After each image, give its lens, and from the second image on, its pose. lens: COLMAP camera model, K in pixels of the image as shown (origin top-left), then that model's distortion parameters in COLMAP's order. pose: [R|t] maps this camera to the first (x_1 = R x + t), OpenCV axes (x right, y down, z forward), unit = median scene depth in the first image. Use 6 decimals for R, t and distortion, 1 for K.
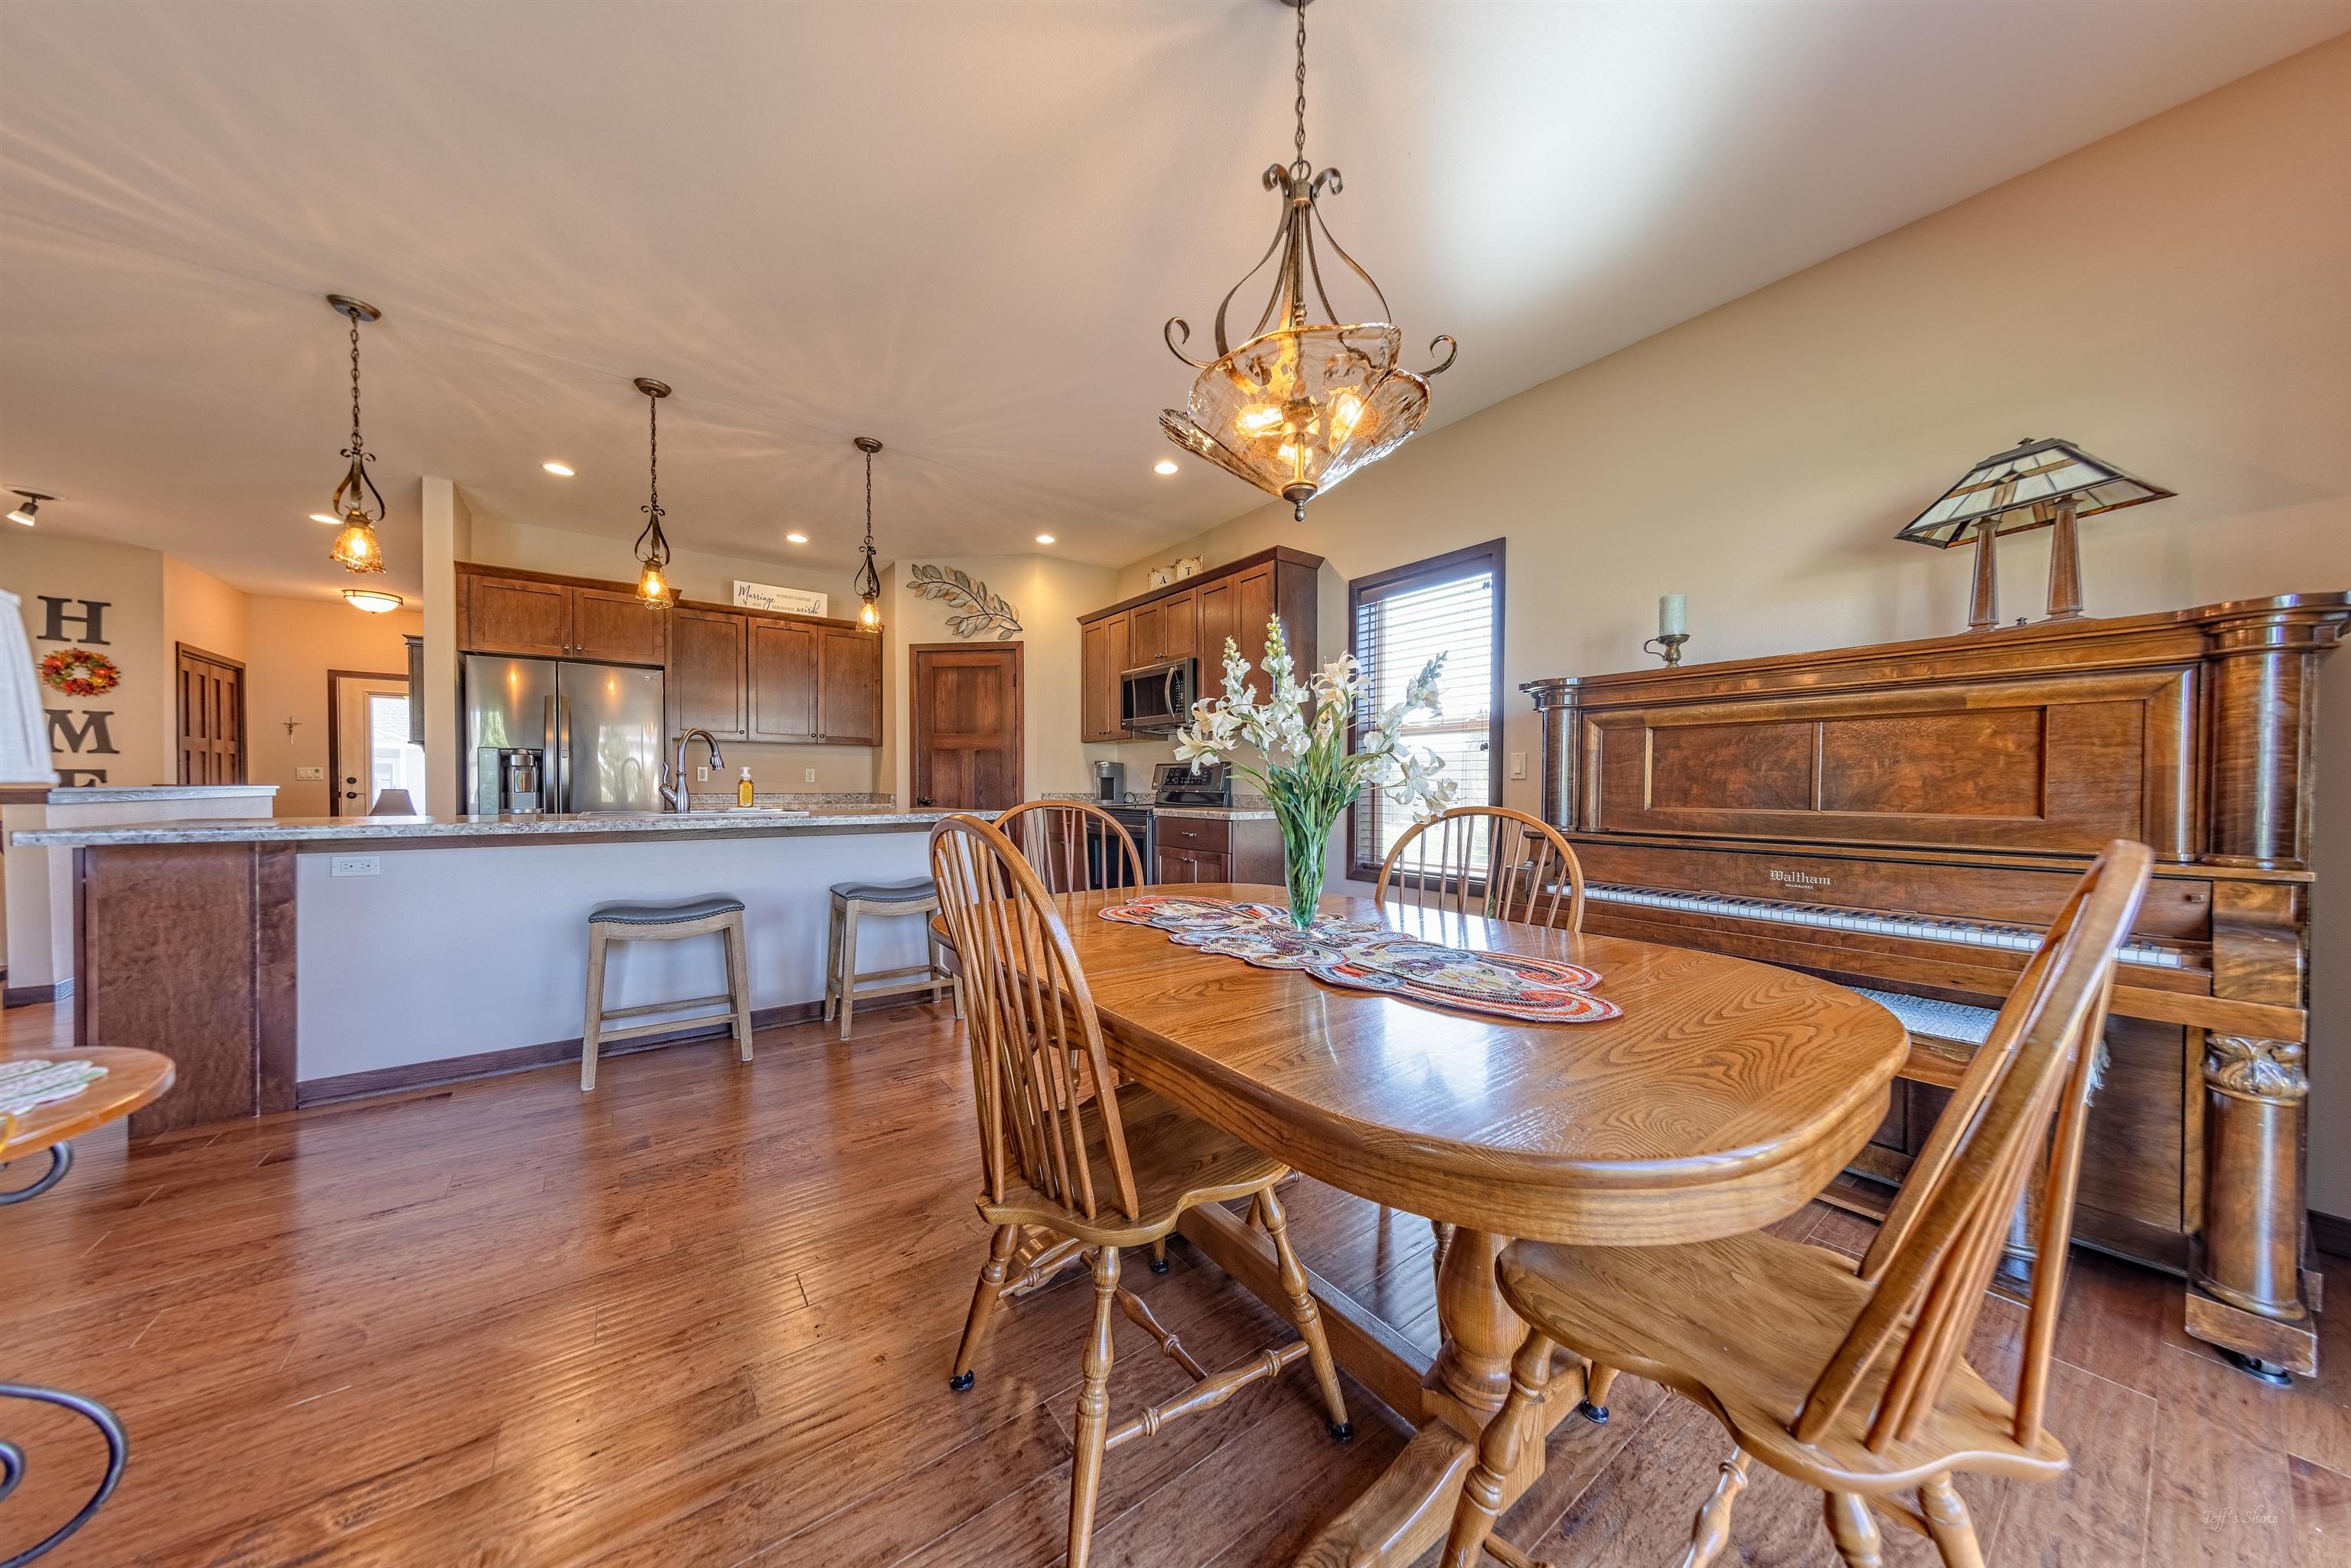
lens RADIAL K [[746.6, 0, 1148.4], [0, 746.6, 801.1], [0, 0, 1]] dist [-0.015746, 0.012924]
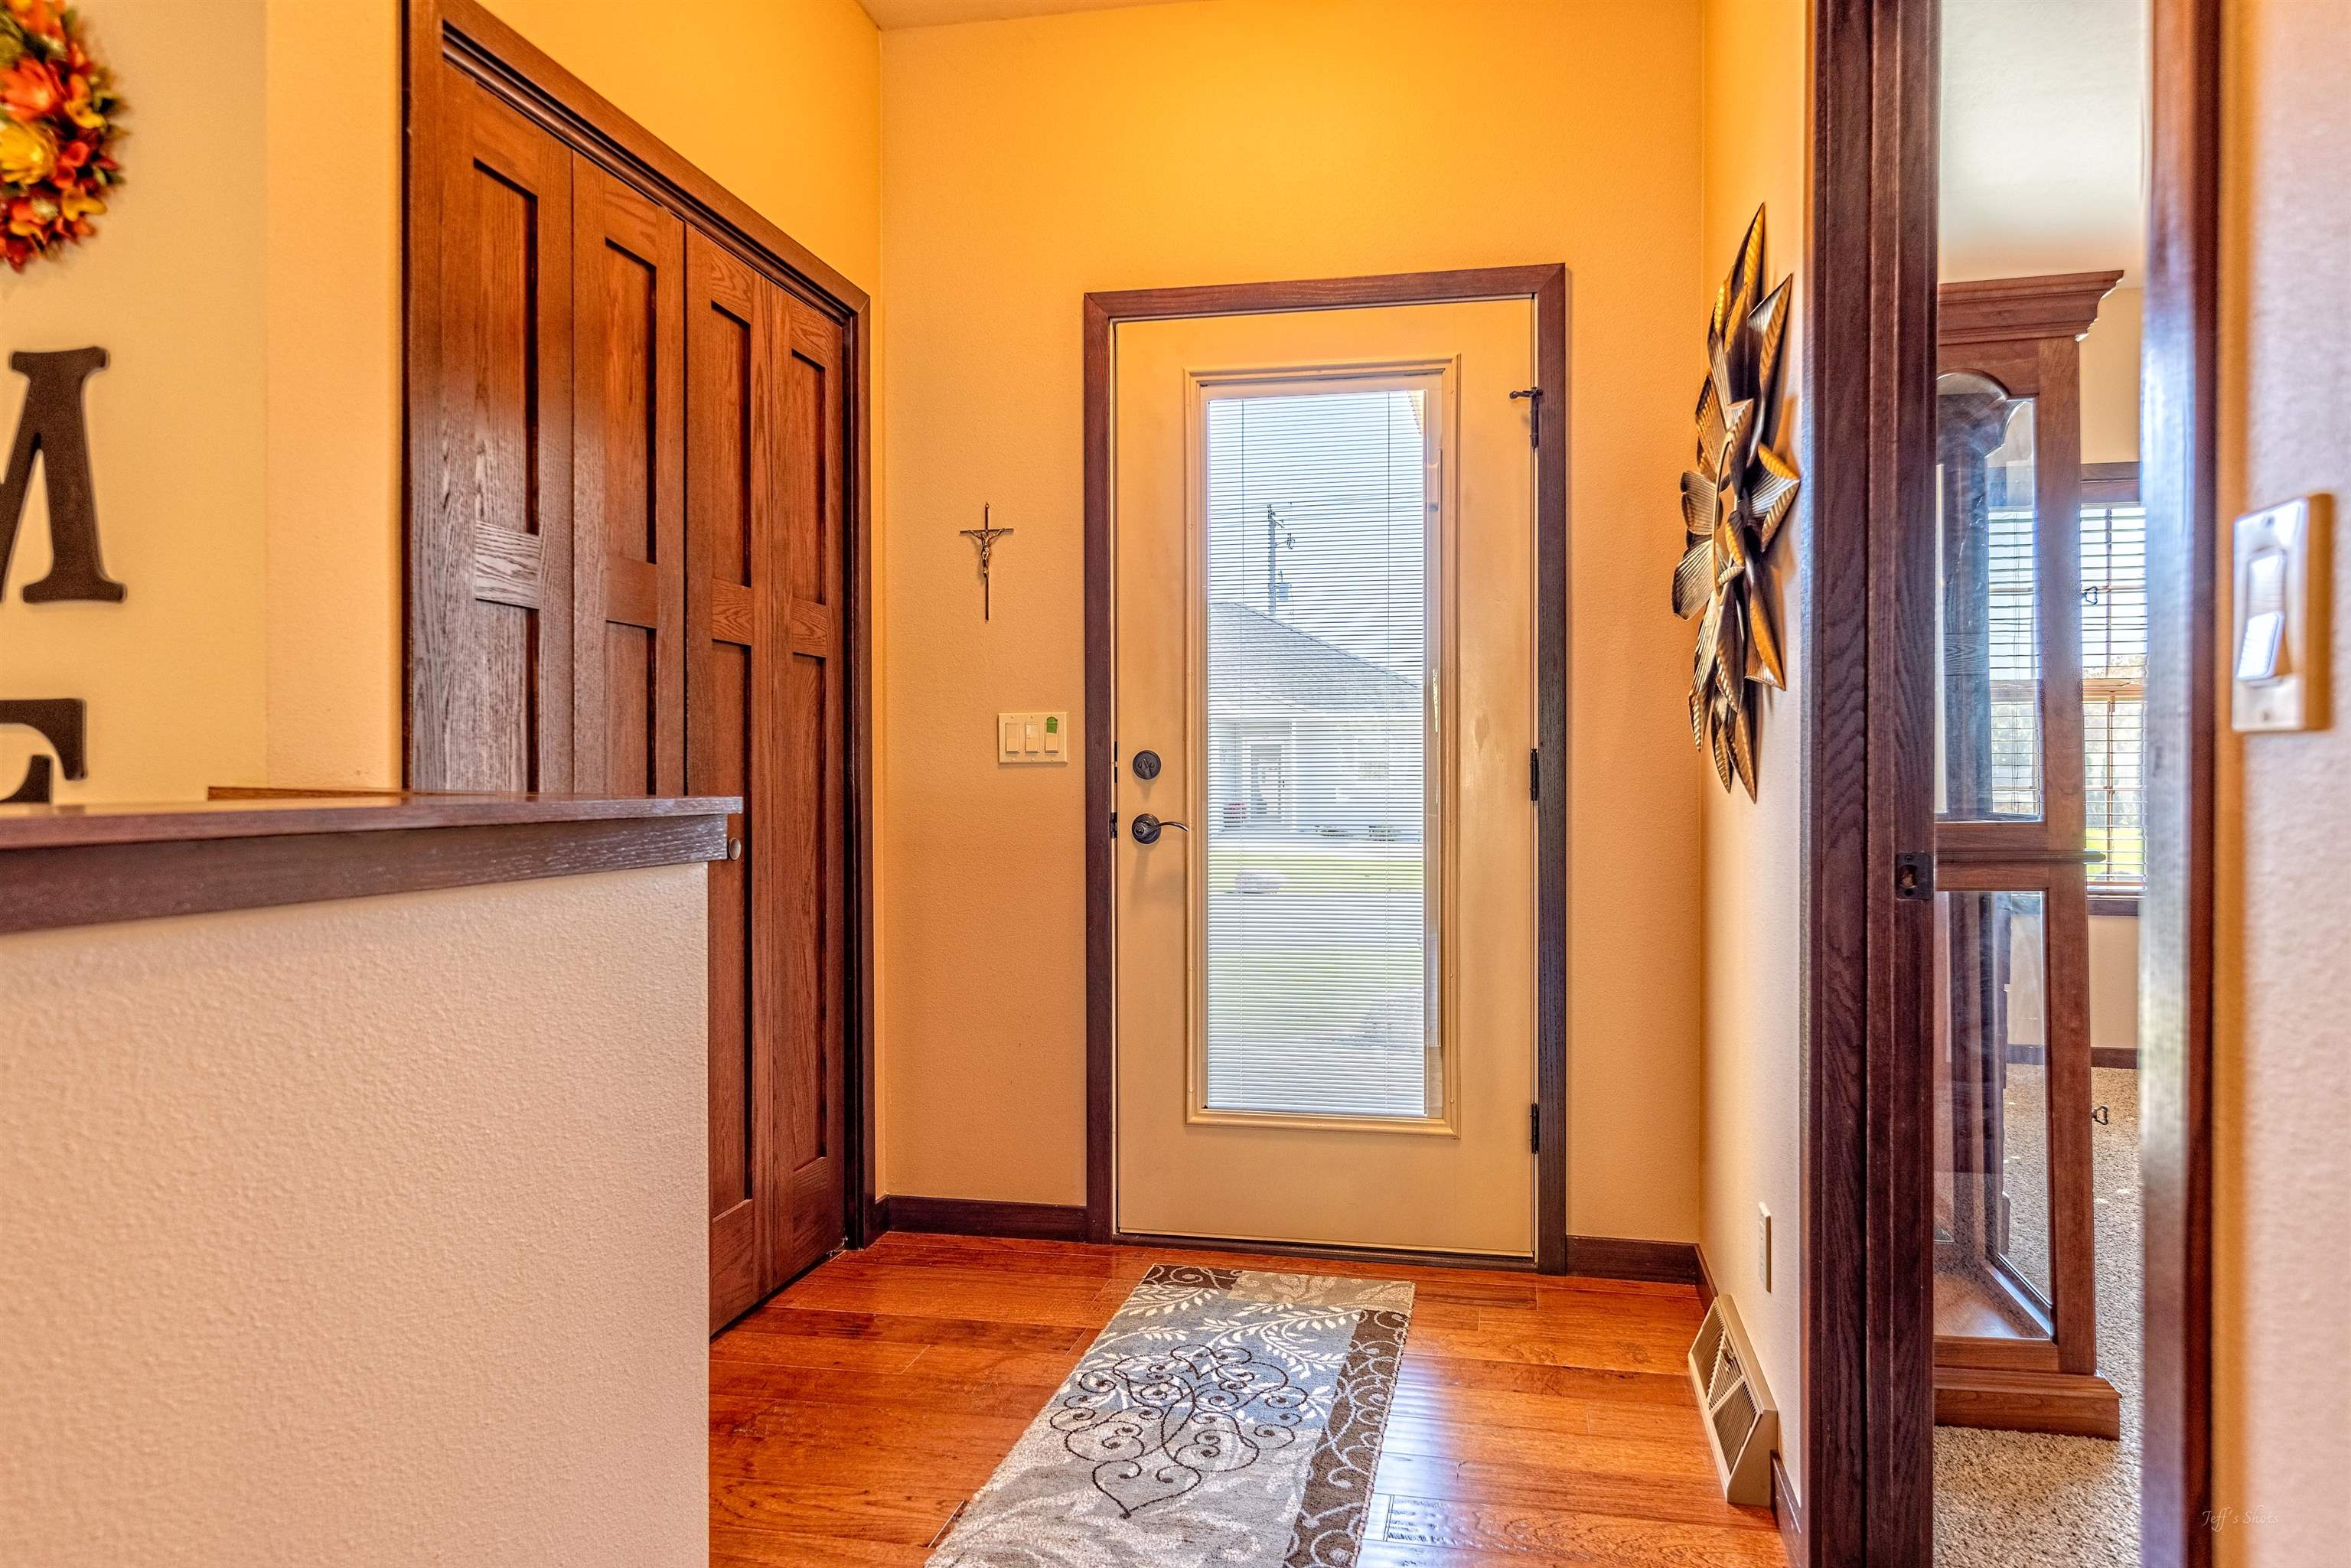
lens RADIAL K [[1419.8, 0, 1237.4], [0, 1419.8, 785.7], [0, 0, 1]] dist [0.000148, 0.000100]
pose [[0.685446, -0.000406, -0.728123, -0.988371], [-0.009140, 0.999916, -0.009161, -0.025416], [0.728066, 0.012935, 0.685385, 0.978219]]
